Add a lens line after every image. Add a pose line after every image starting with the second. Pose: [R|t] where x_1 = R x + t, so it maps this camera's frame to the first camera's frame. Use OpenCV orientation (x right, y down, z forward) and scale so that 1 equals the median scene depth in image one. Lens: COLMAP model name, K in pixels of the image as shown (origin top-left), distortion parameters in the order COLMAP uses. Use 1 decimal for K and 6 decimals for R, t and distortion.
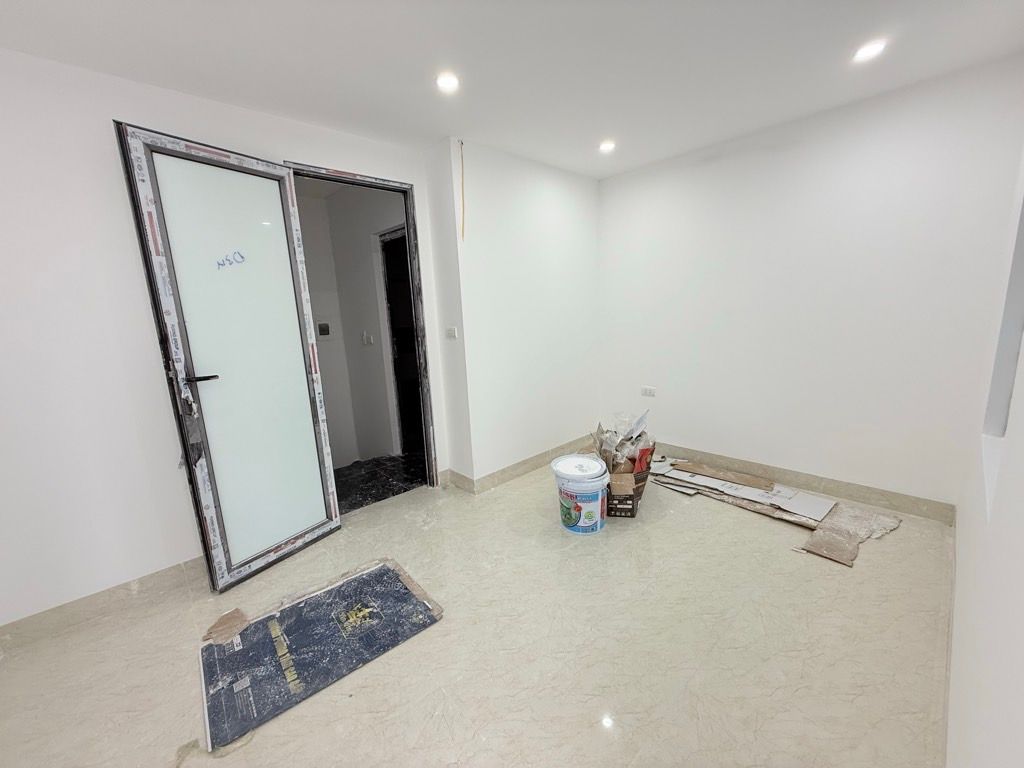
lens RADIAL K [[411.6, 0, 507.0], [0, 411.6, 388.3], [0, 0, 1]] dist [-0.000474, -0.000194]
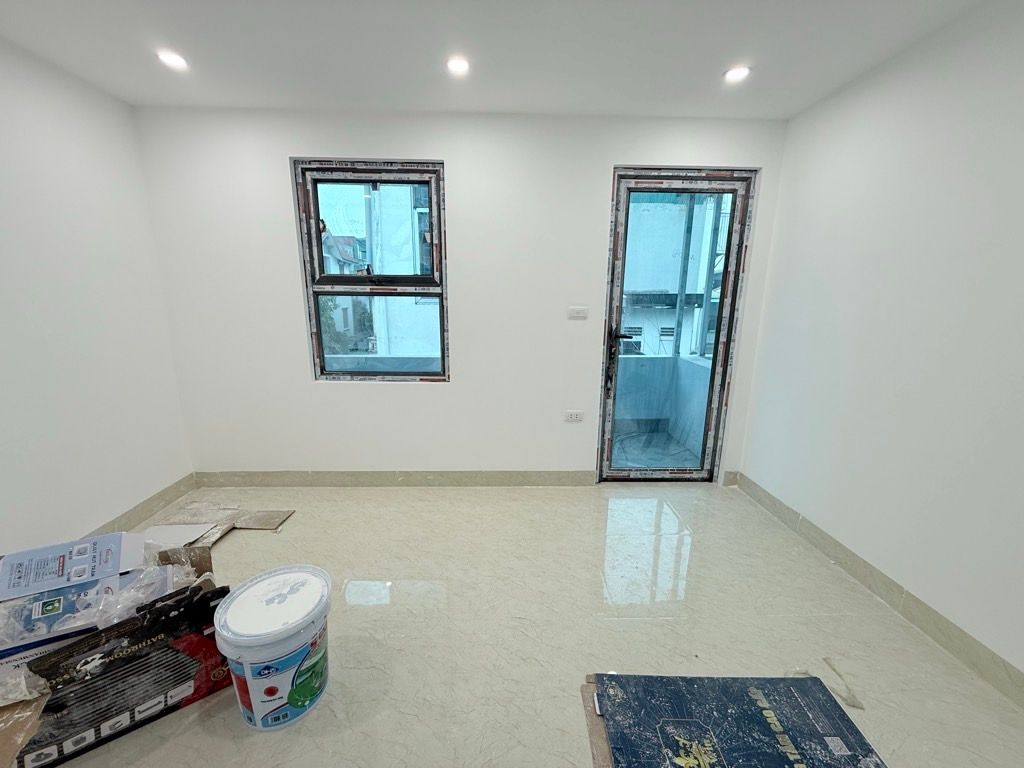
lens RADIAL K [[411.6, 0, 512.7], [0, 411.6, 385.4], [0, 0, 1]] dist [-0.000474, -0.000194]
pose [[-0.767859, -0.097753, 0.633117, -0.523663], [0.147464, 0.934779, 0.323176, -0.280872], [-0.623416, 0.341516, -0.703363, 1.527178]]
